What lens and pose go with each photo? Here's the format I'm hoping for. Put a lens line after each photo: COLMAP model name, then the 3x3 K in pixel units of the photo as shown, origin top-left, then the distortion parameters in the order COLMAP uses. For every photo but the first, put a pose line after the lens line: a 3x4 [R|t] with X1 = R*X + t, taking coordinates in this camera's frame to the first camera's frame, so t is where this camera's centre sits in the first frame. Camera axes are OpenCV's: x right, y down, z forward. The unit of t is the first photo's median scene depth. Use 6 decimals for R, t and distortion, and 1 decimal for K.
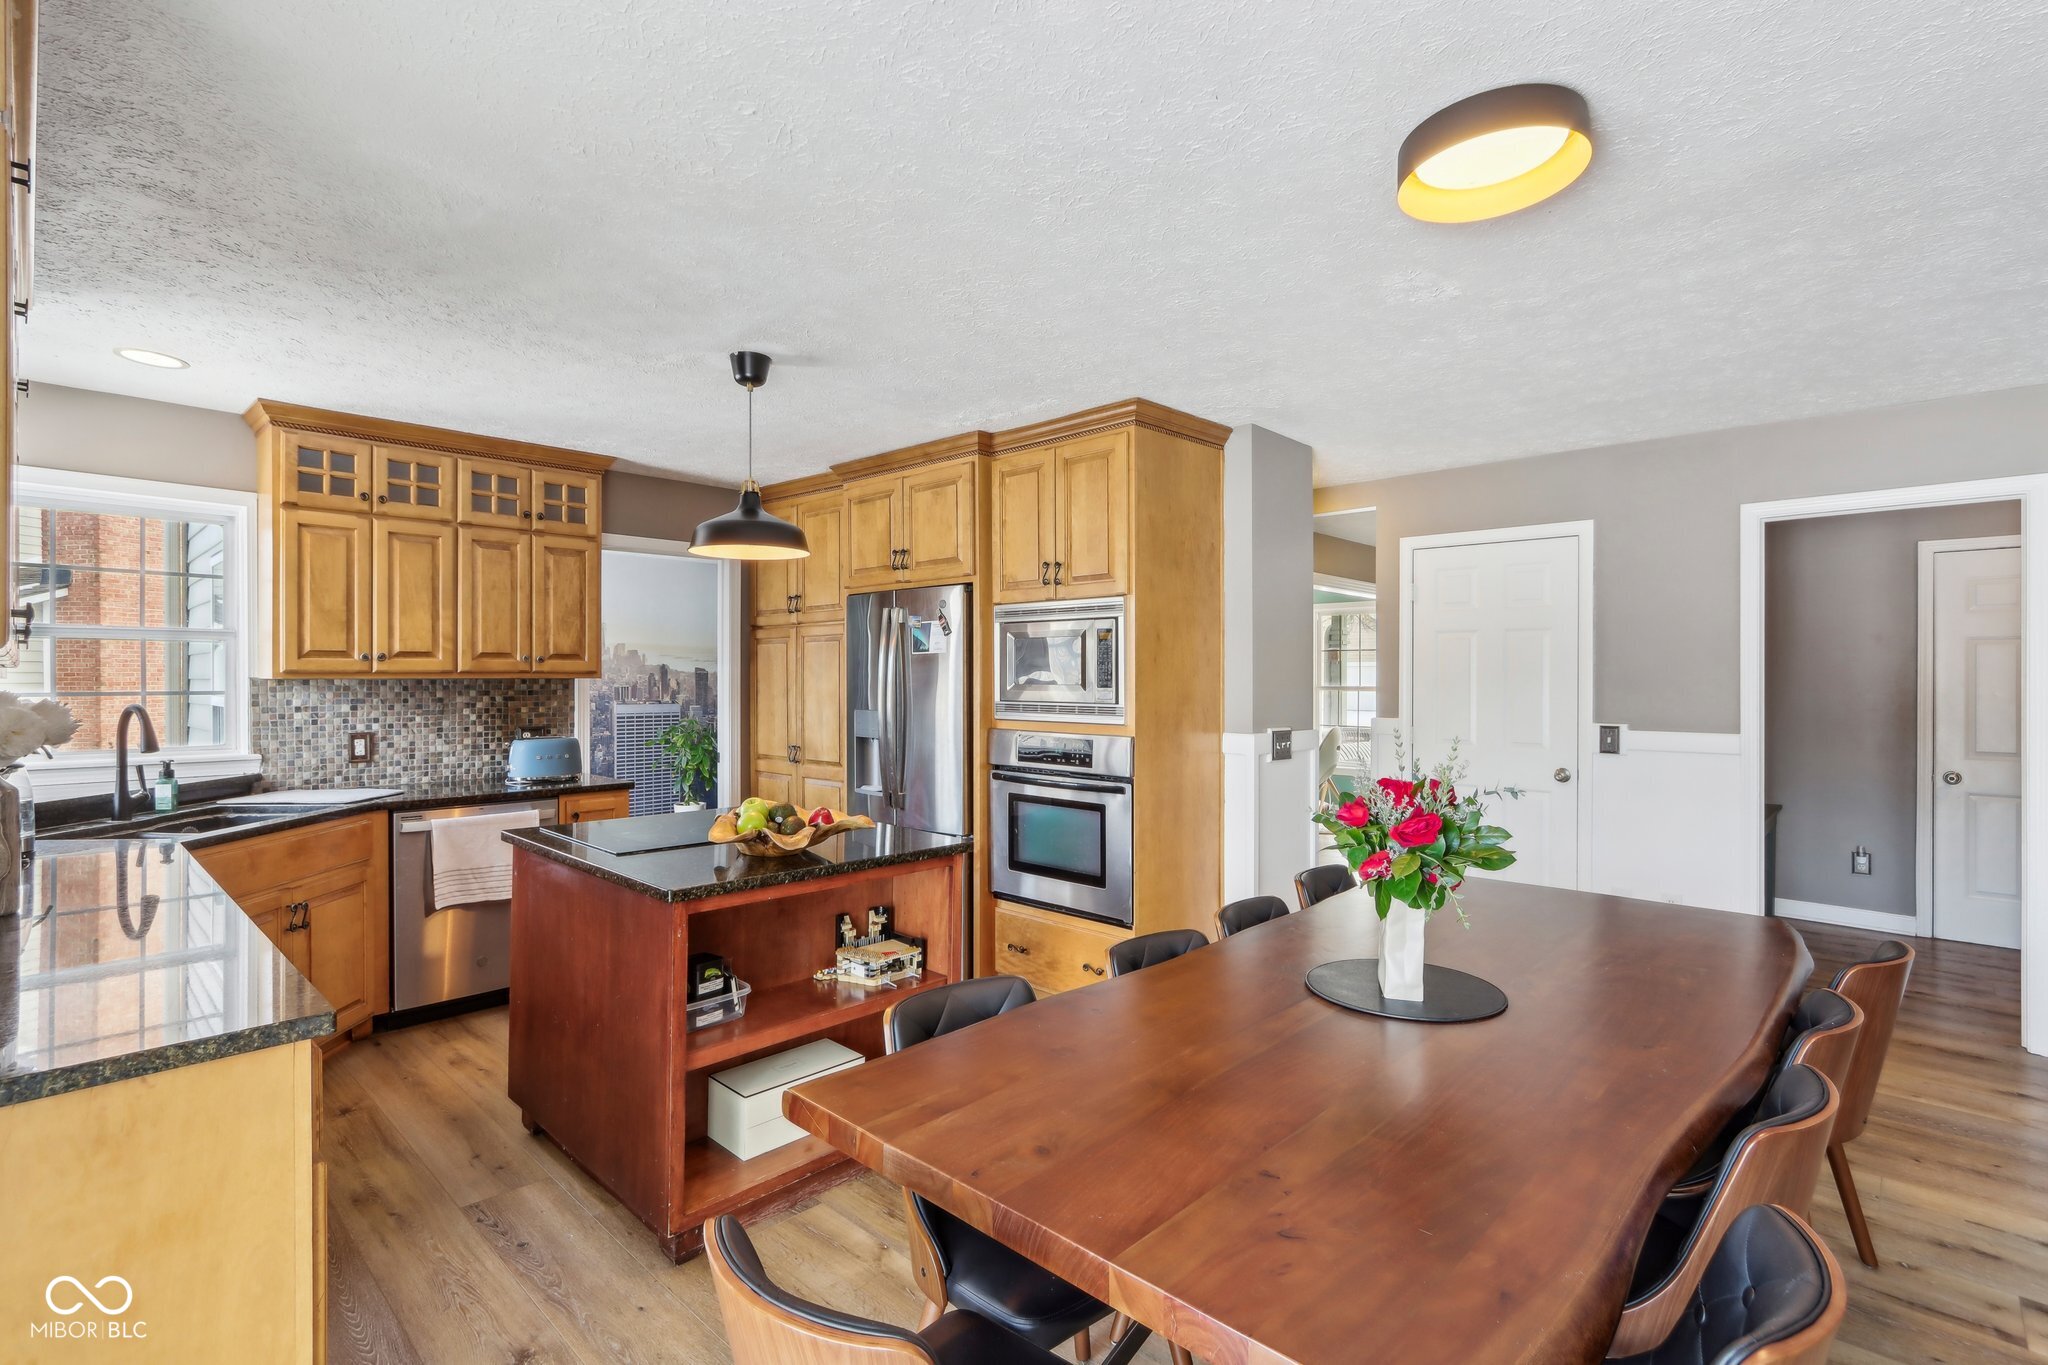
lens RADIAL K [[962.9, 0, 1024.0], [0, 962.9, 682.5], [0, 0, 1]] dist [0.002014, 0.000925]
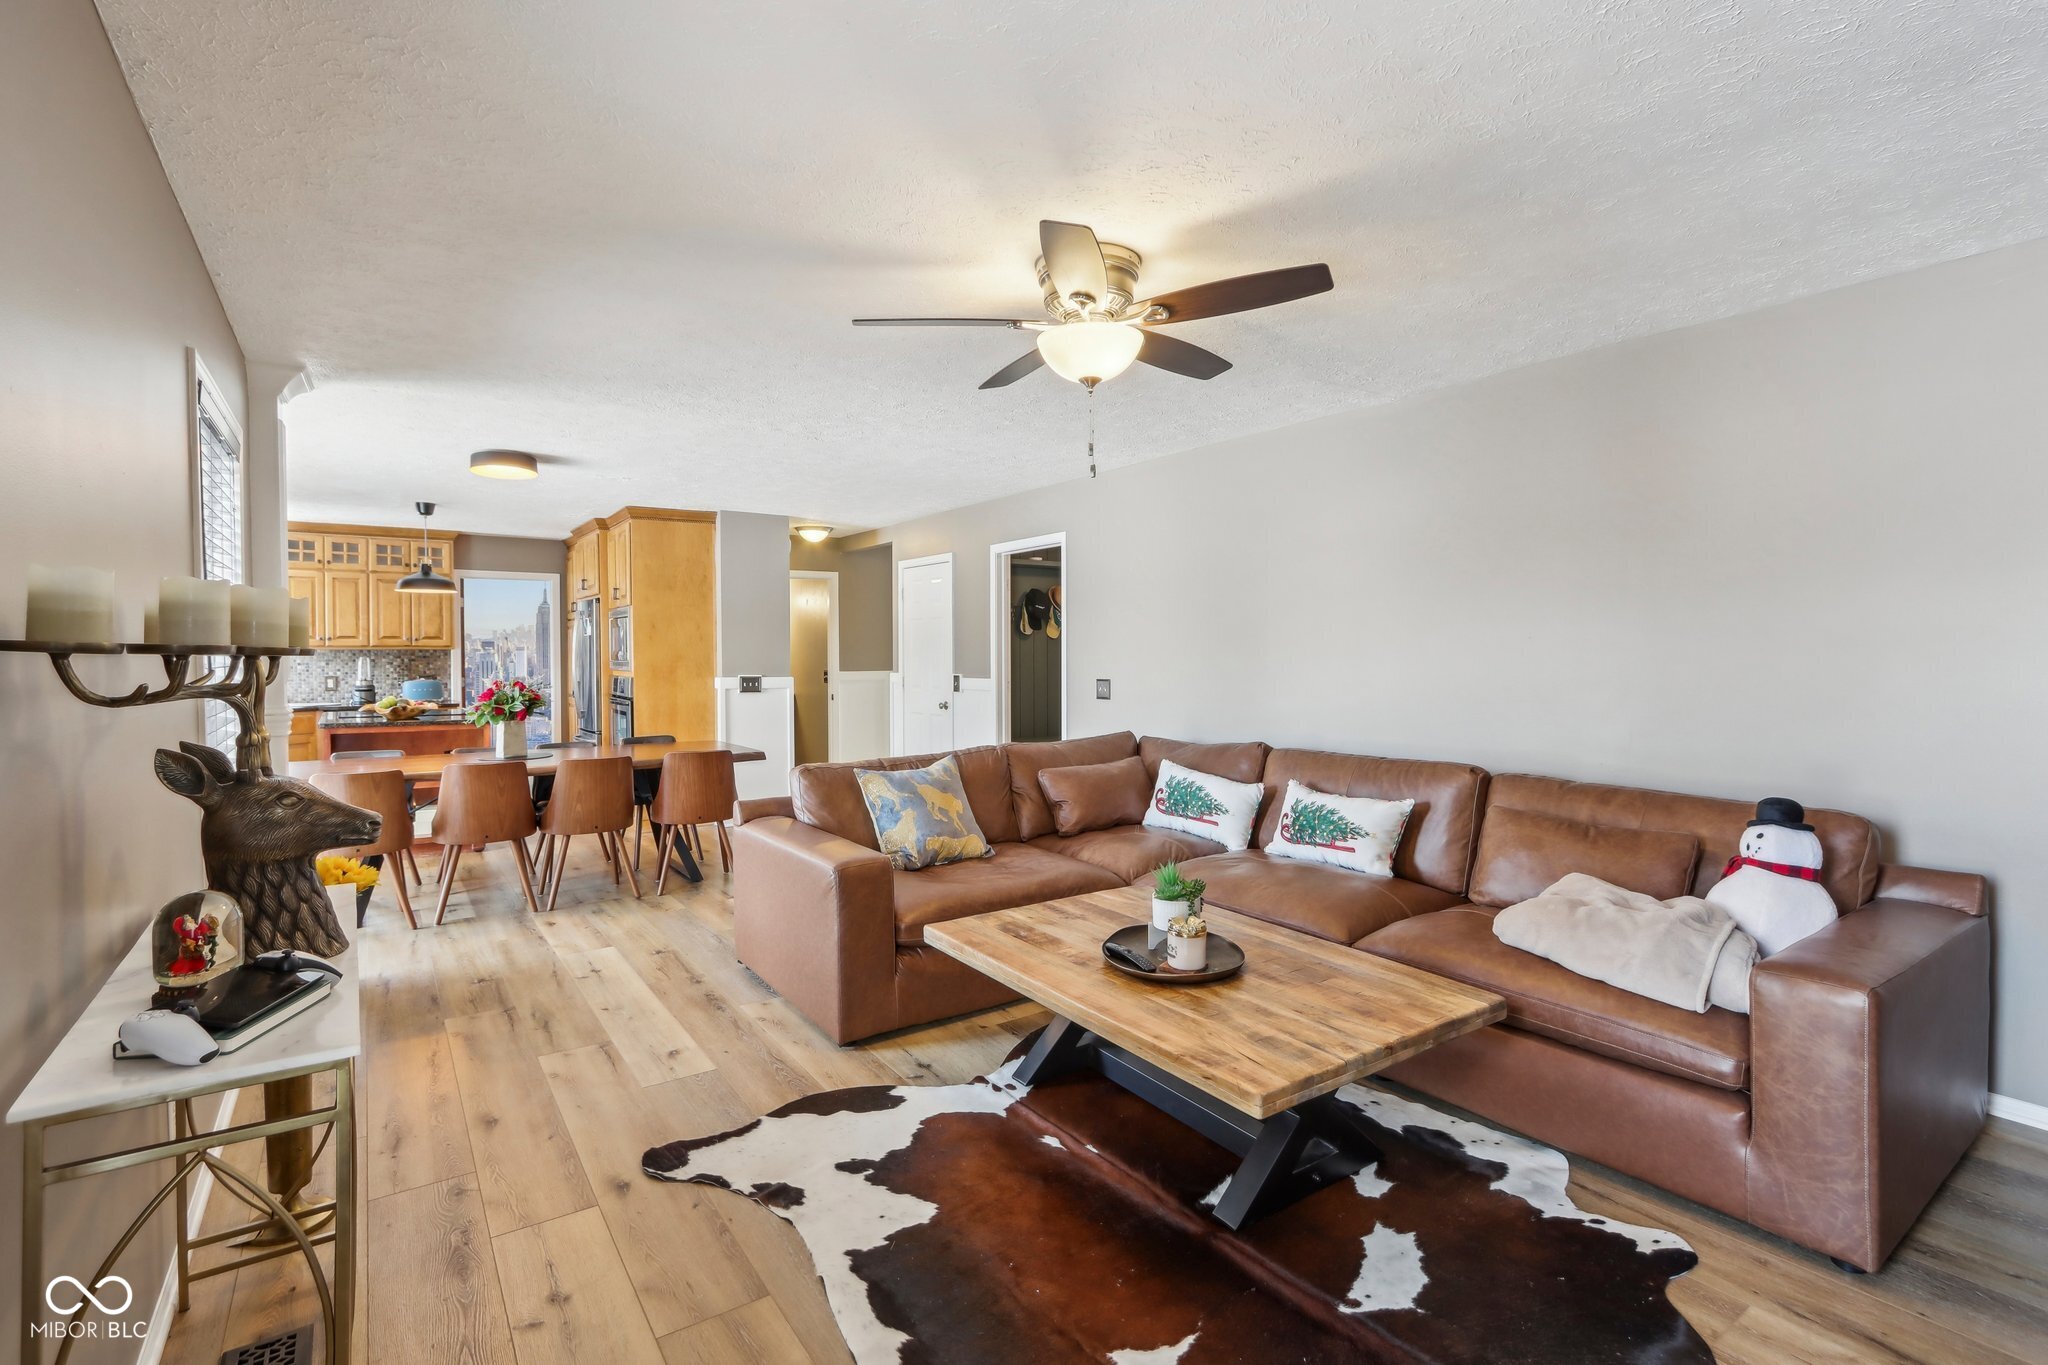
lens RADIAL K [[954.9, 0, 1017.3], [0, 954.9, 658.1], [0, 0, 1]] dist [0.001471, 0.000180]
pose [[0.979250, -0.000816, -0.202653, 1.149342], [0.000657, 0.999999, -0.000855, 0.017595], [0.202654, 0.000704, 0.979250, -0.679246]]
